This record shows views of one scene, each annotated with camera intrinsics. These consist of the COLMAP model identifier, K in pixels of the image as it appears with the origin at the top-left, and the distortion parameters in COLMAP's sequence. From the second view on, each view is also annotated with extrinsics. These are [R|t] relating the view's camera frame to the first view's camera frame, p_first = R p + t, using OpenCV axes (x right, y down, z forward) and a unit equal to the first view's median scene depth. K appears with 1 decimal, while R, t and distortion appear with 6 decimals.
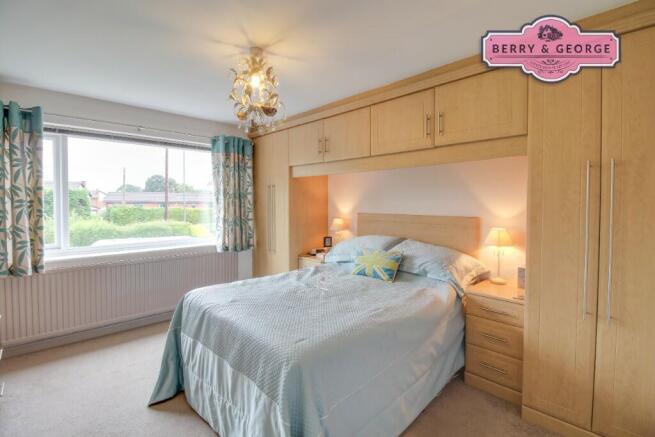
lens RADIAL K [[306.1, 0, 326.3], [0, 306.1, 216.3], [0, 0, 1]] dist [-0.008247, -0.001210]
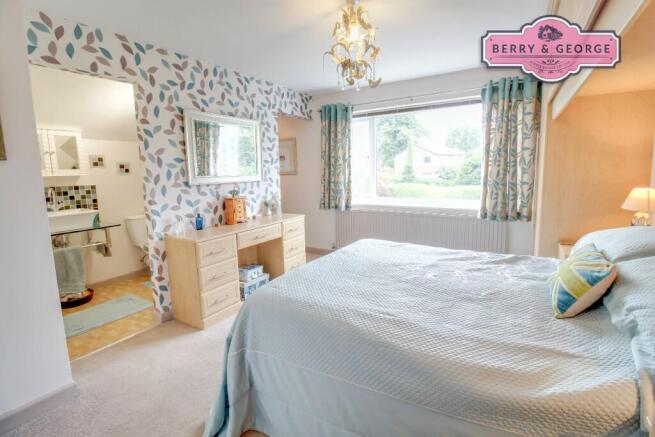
lens RADIAL K [[306.1, 0, 341.0], [0, 306.1, 211.7], [0, 0, 1]] dist [-0.008247, -0.001210]
pose [[0.259726, 0.126700, -0.957335, 0.591419], [-0.020867, 0.991860, 0.125608, -0.006836], [0.965457, -0.012647, 0.260256, 0.555451]]
